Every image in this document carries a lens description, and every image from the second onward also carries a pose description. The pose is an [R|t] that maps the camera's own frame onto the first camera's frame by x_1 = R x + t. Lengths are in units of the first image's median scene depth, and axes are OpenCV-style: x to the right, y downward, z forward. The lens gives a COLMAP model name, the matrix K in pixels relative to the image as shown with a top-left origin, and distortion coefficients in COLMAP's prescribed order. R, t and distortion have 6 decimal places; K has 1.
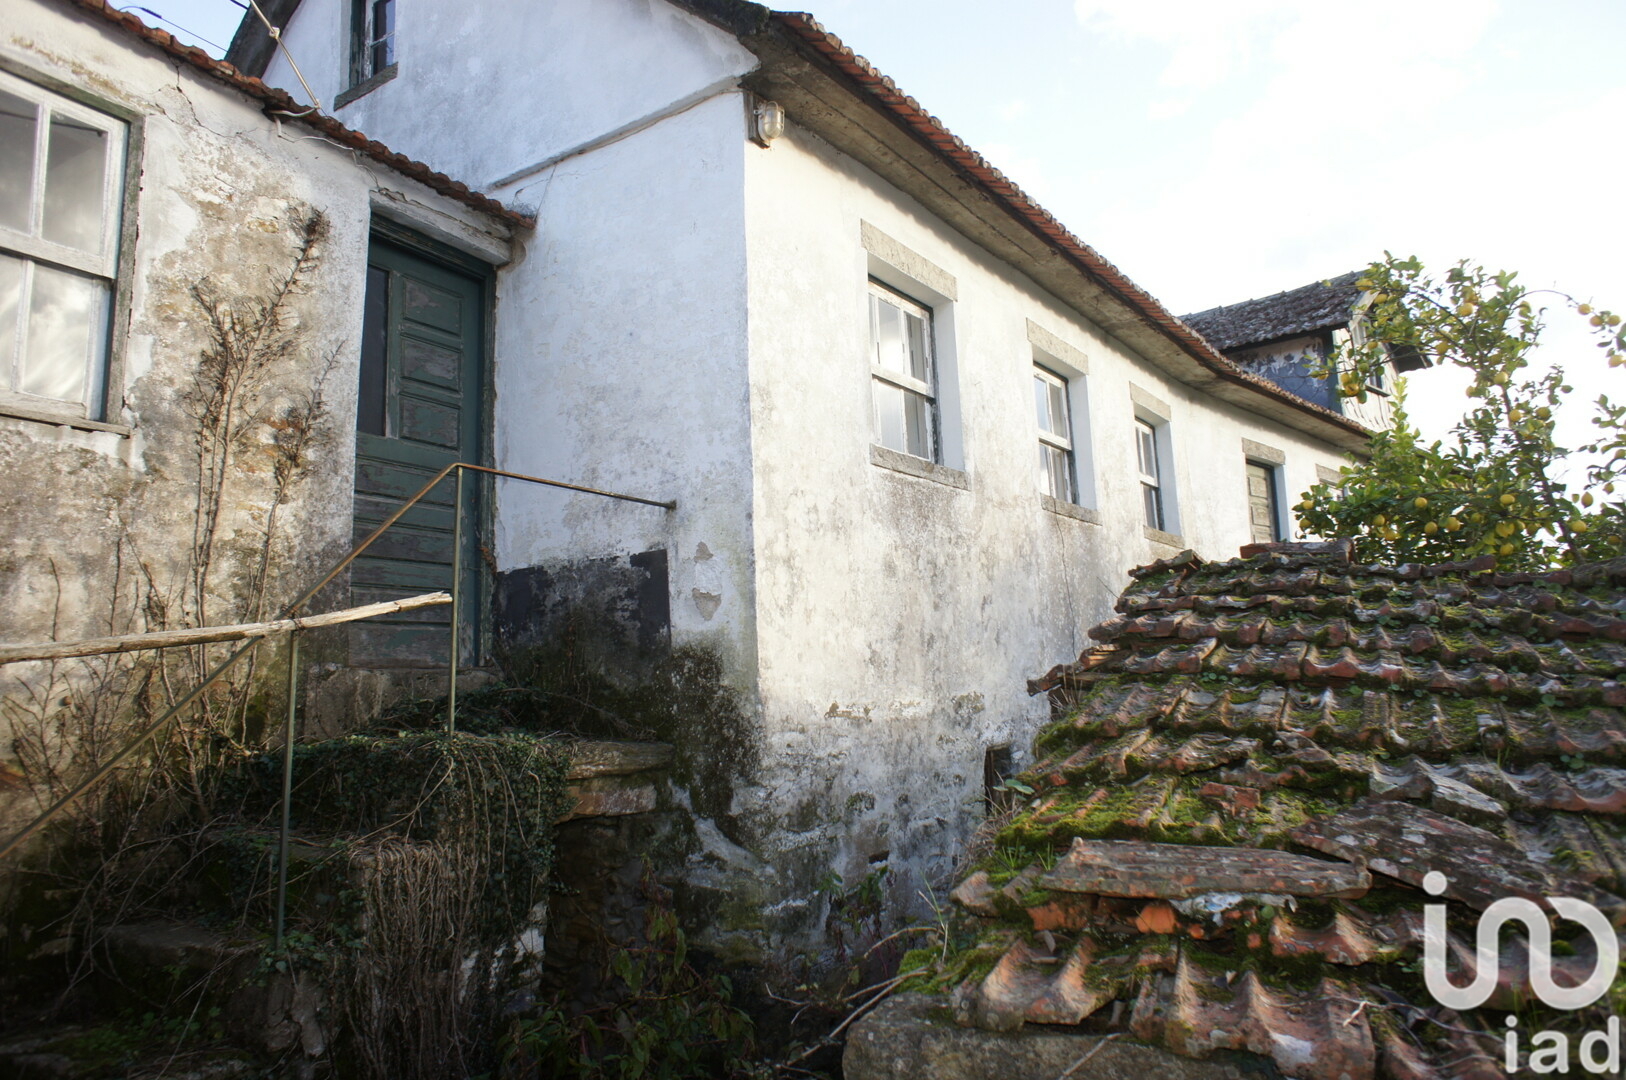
lens RADIAL K [[1092.4, 0, 809.2], [0, 1092.4, 538.5], [0, 0, 1]] dist [-0.019980, 0.031811]
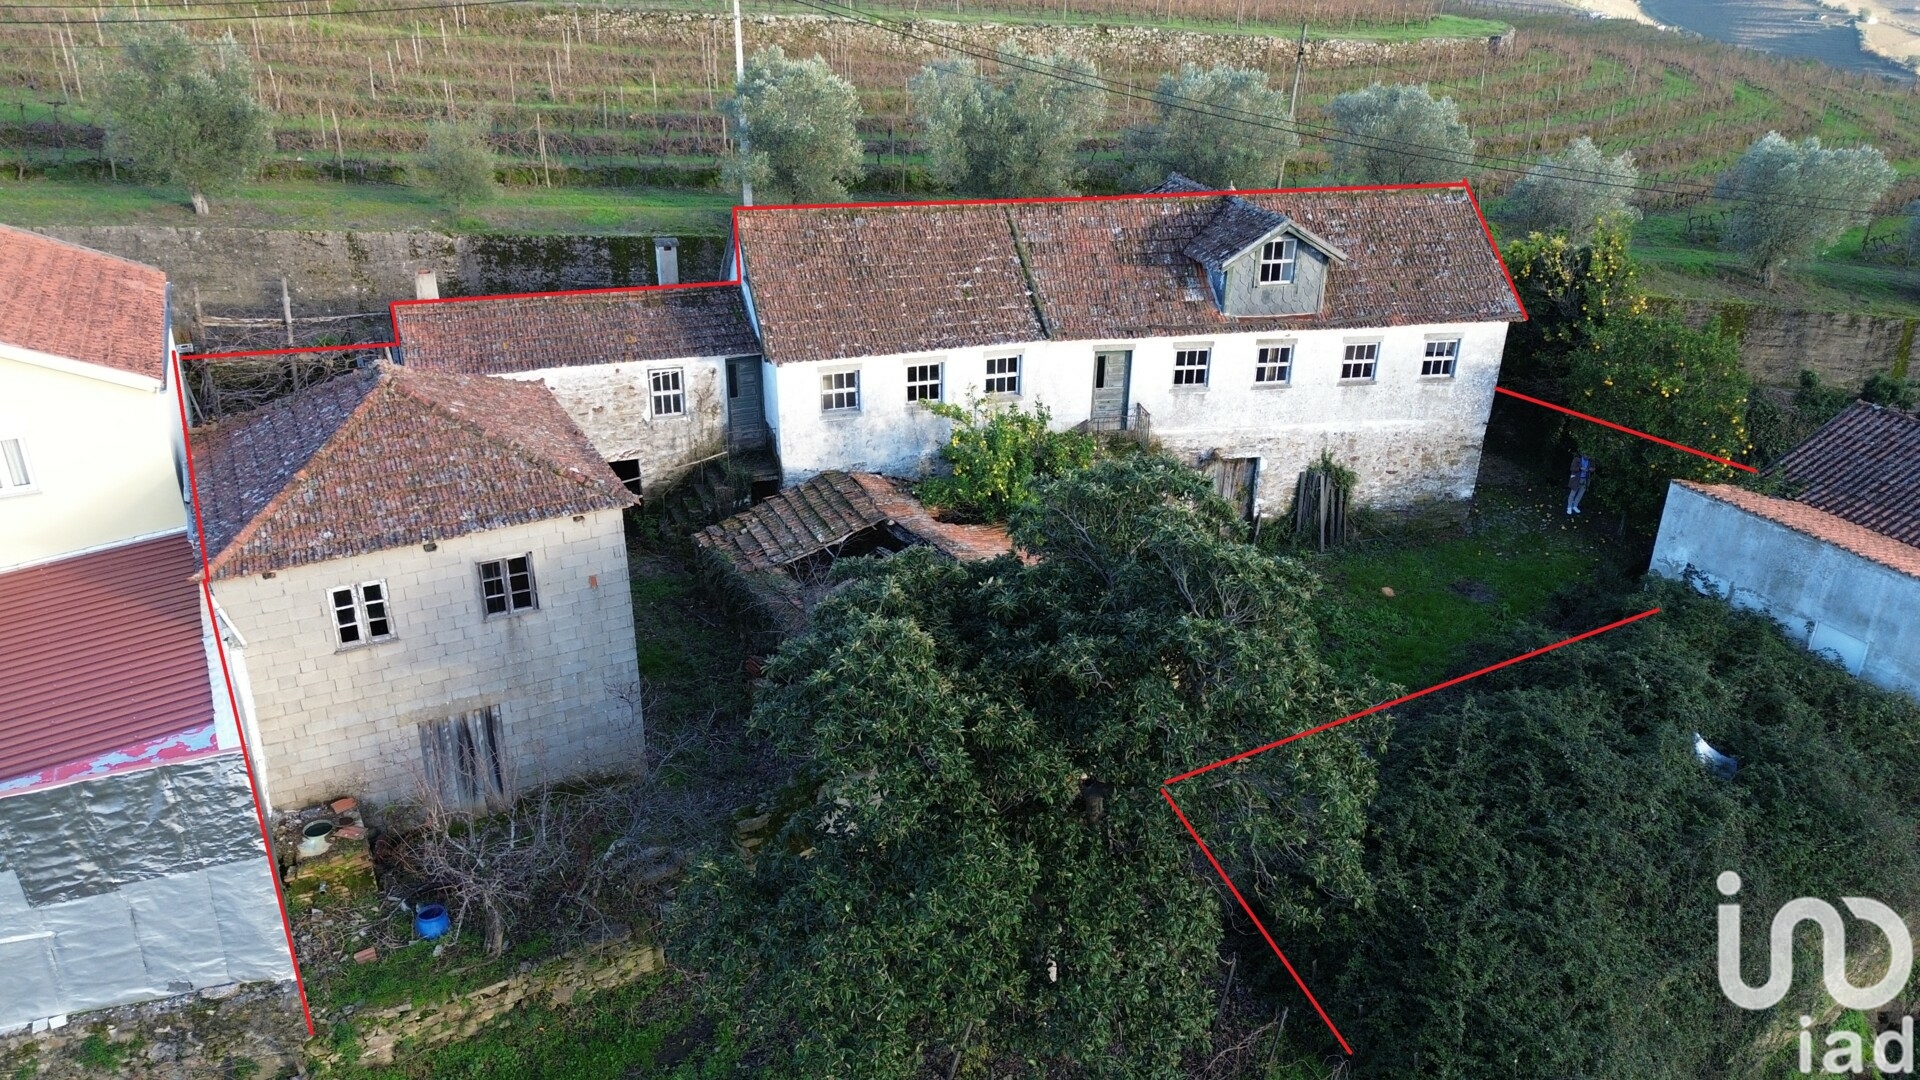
lens RADIAL K [[1351.4, 0, 966.0], [0, 1351.4, 545.4], [0, 0, 1]] dist [0.088624, -0.073570]
pose [[0.810209, 0.290854, -0.508887, 4.374318], [0.044544, 0.835135, 0.548239, -3.303109], [0.584446, -0.466856, 0.663678, -3.244378]]
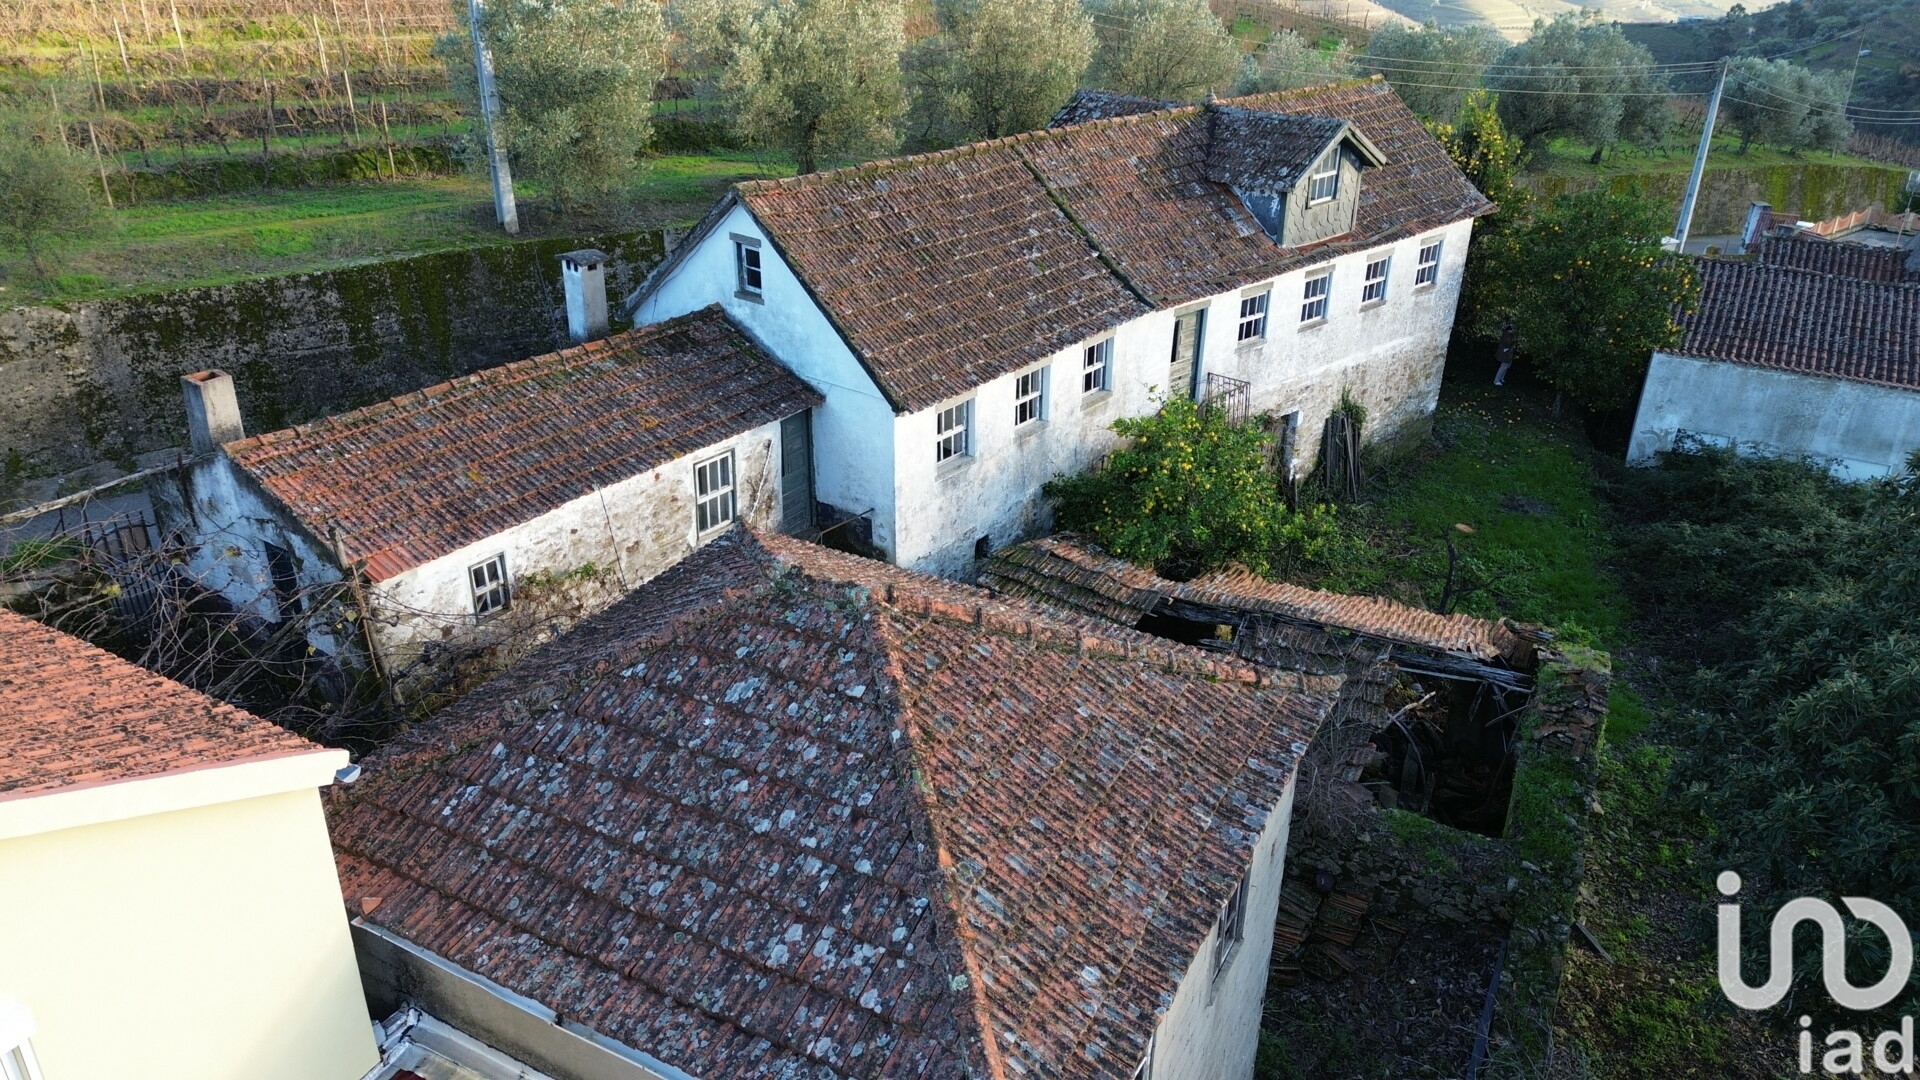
lens RADIAL K [[1351.4, 0, 966.0], [0, 1351.4, 539.6], [0, 0, 1]] dist [0.088624, -0.073570]
pose [[0.997618, 0.064734, -0.023819, 0.298099], [-0.039637, 0.820615, 0.570106, -2.582421], [0.056451, -0.567804, 0.821226, -2.734887]]
